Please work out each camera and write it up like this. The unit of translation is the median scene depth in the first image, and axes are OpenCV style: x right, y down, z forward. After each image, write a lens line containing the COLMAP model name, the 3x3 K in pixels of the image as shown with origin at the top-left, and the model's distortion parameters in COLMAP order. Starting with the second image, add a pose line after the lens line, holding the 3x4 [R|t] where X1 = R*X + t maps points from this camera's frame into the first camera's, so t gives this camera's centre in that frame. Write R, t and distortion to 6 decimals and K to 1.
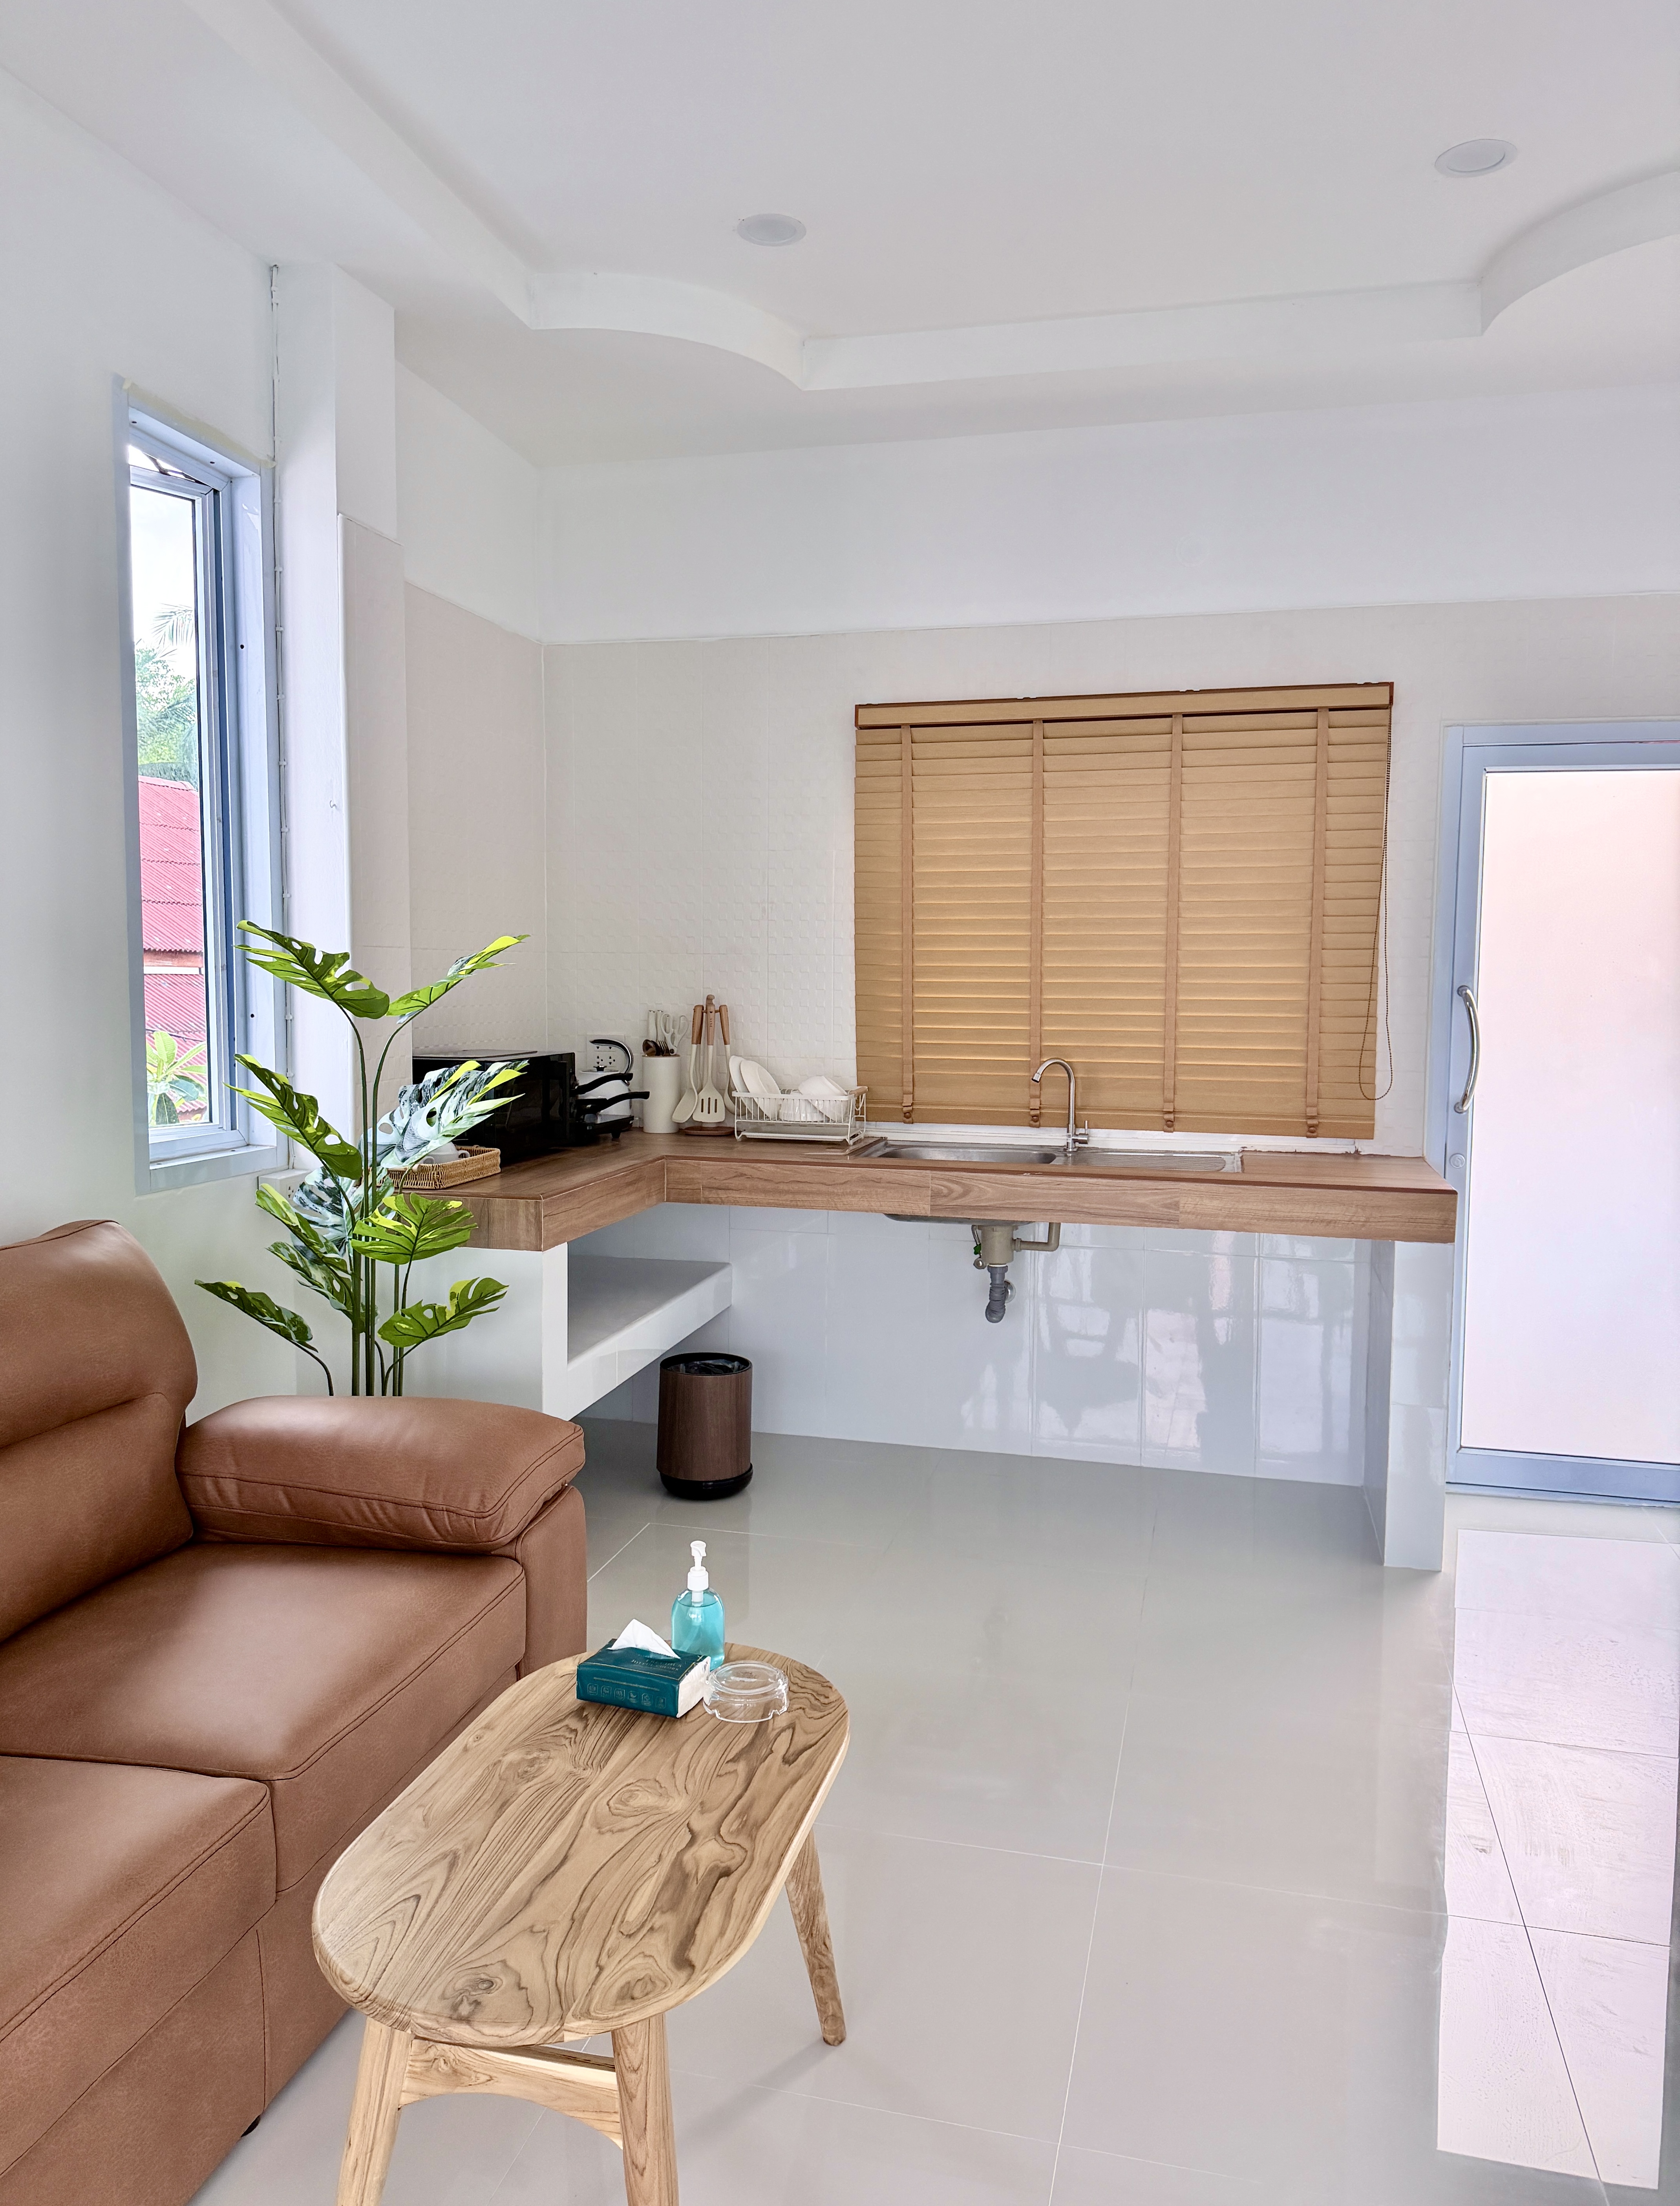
lens RADIAL K [[1548.9, 0, 813.0], [0, 1548.9, 1086.2], [0, 0, 1]] dist [0.150138, -0.282759]
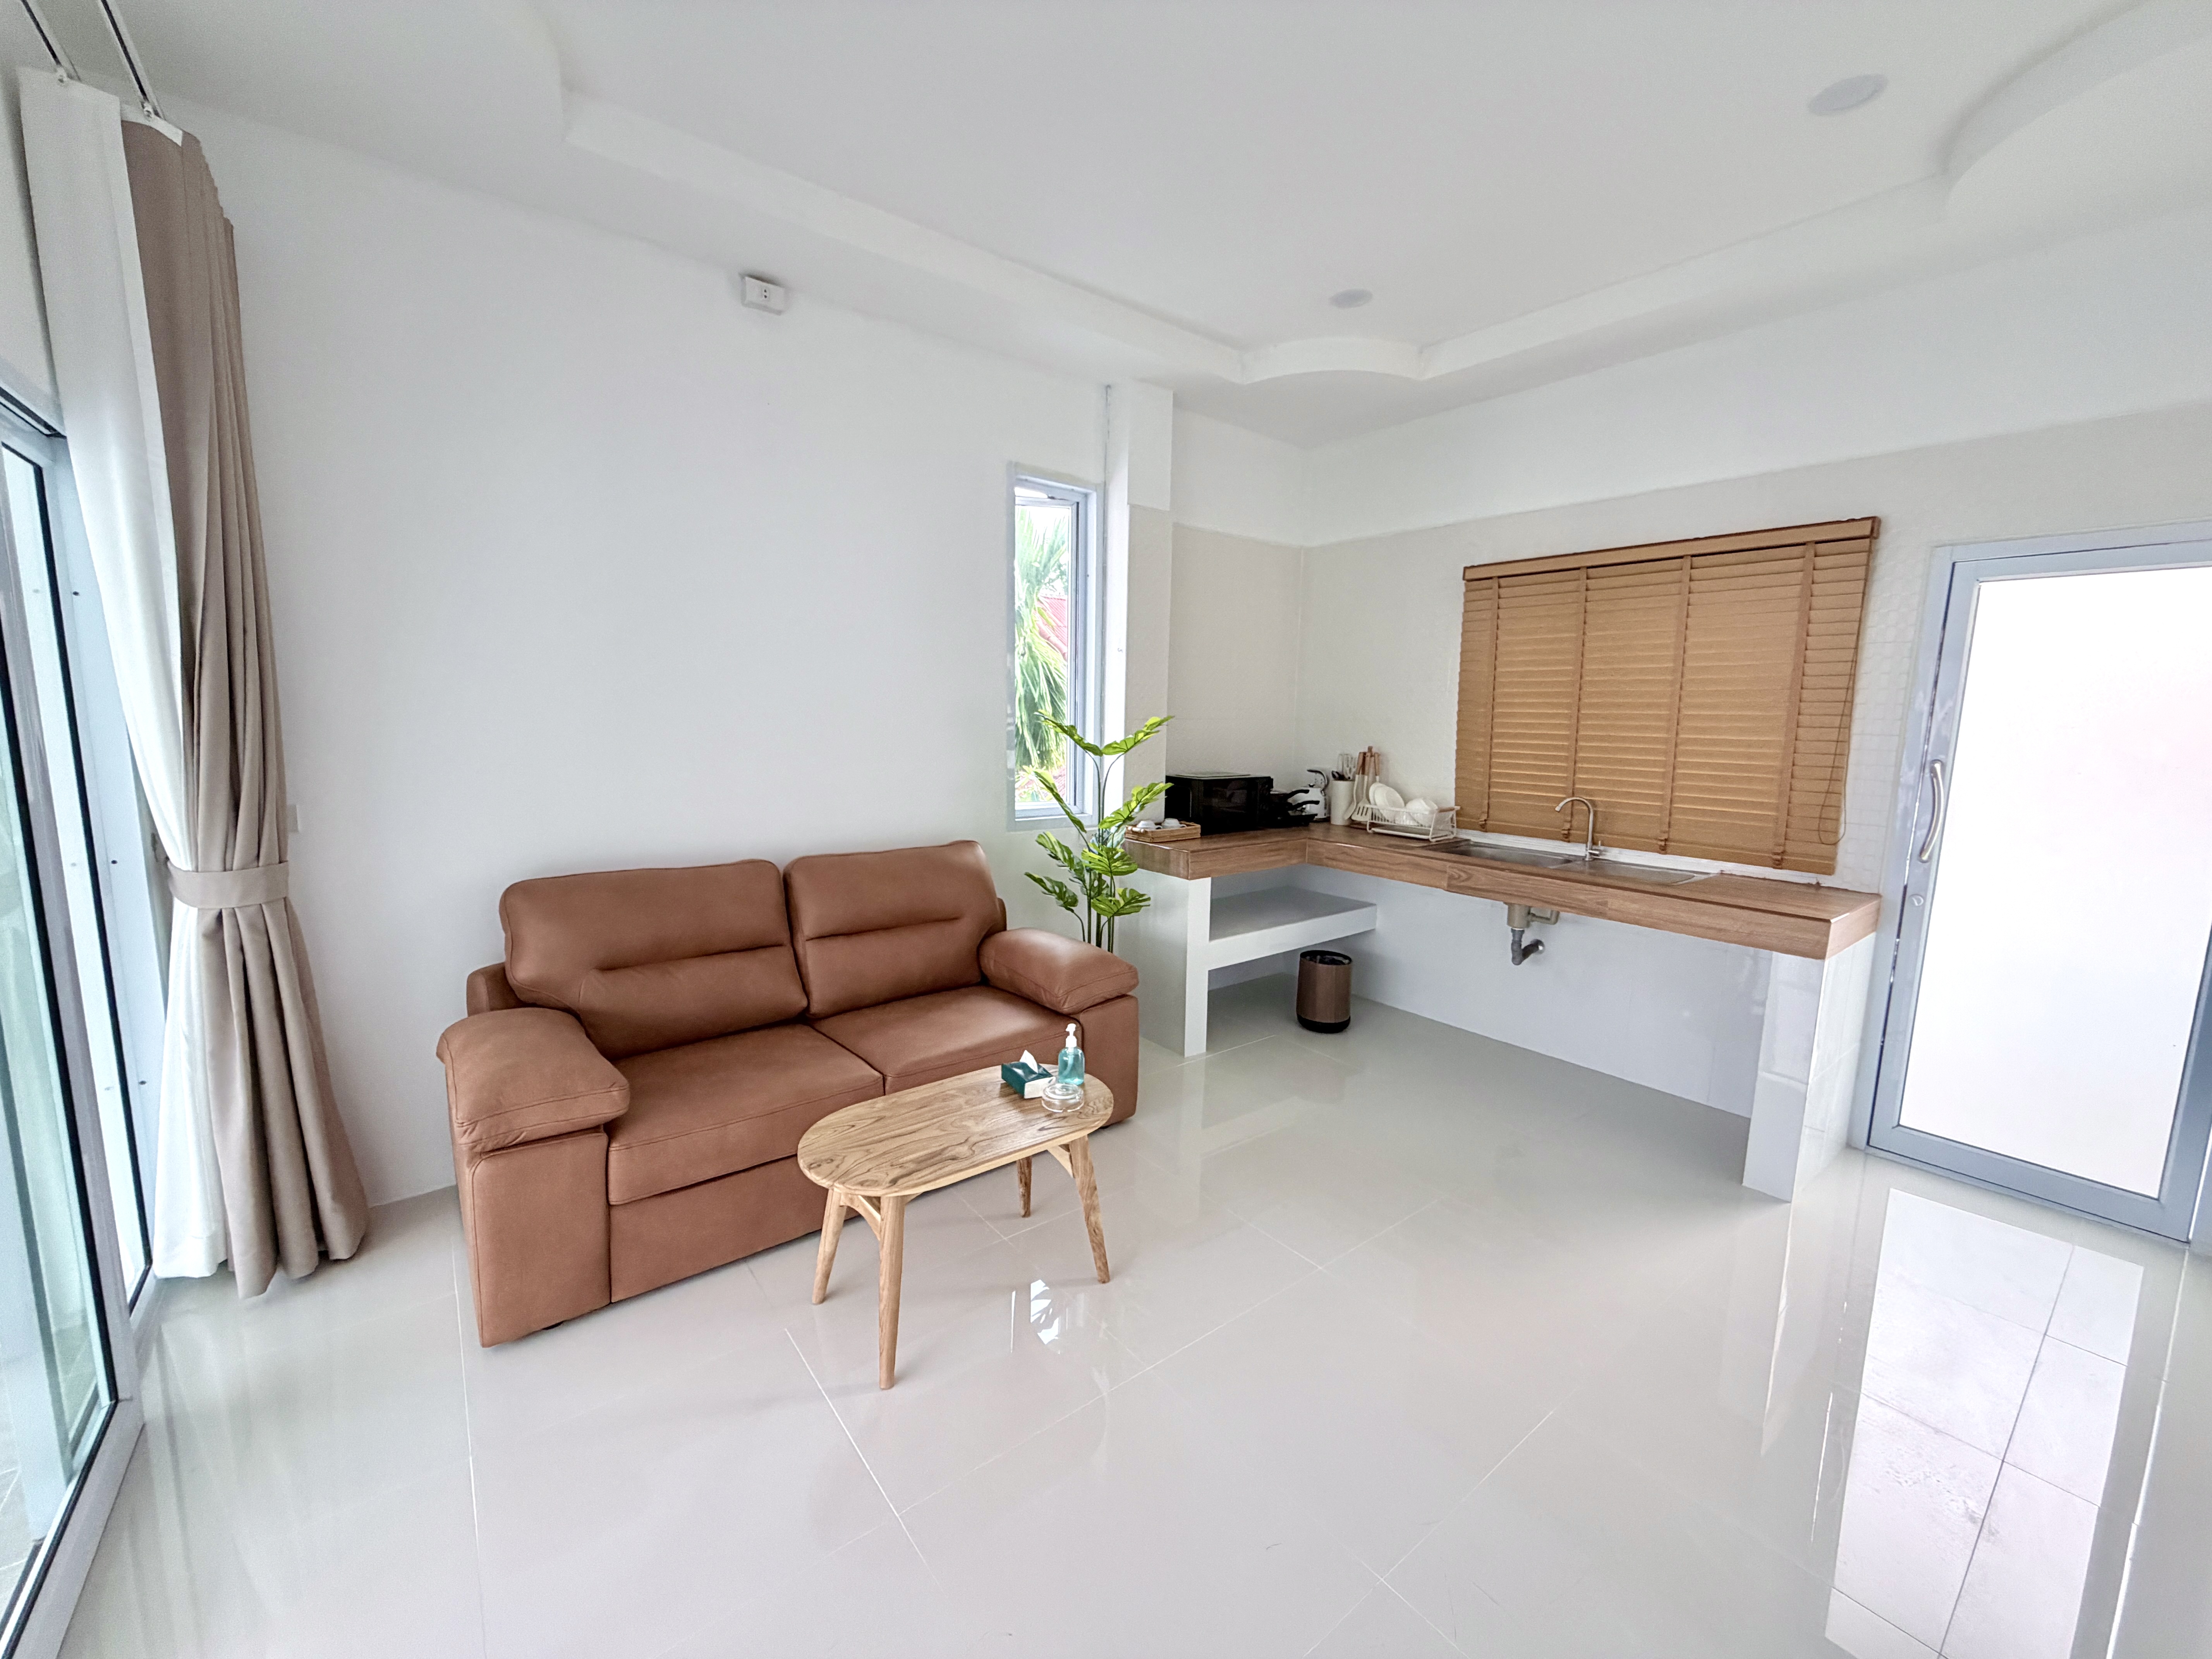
lens RADIAL K [[874.8, 0, 1100.8], [0, 874.8, 829.3], [0, 0, 1]] dist [-0.000495, -0.000497]
pose [[0.793016, 0.087171, -0.602931, 0.308340], [-0.054948, 0.995910, 0.071716, -0.022669], [0.606717, -0.023742, 0.794563, 0.063385]]
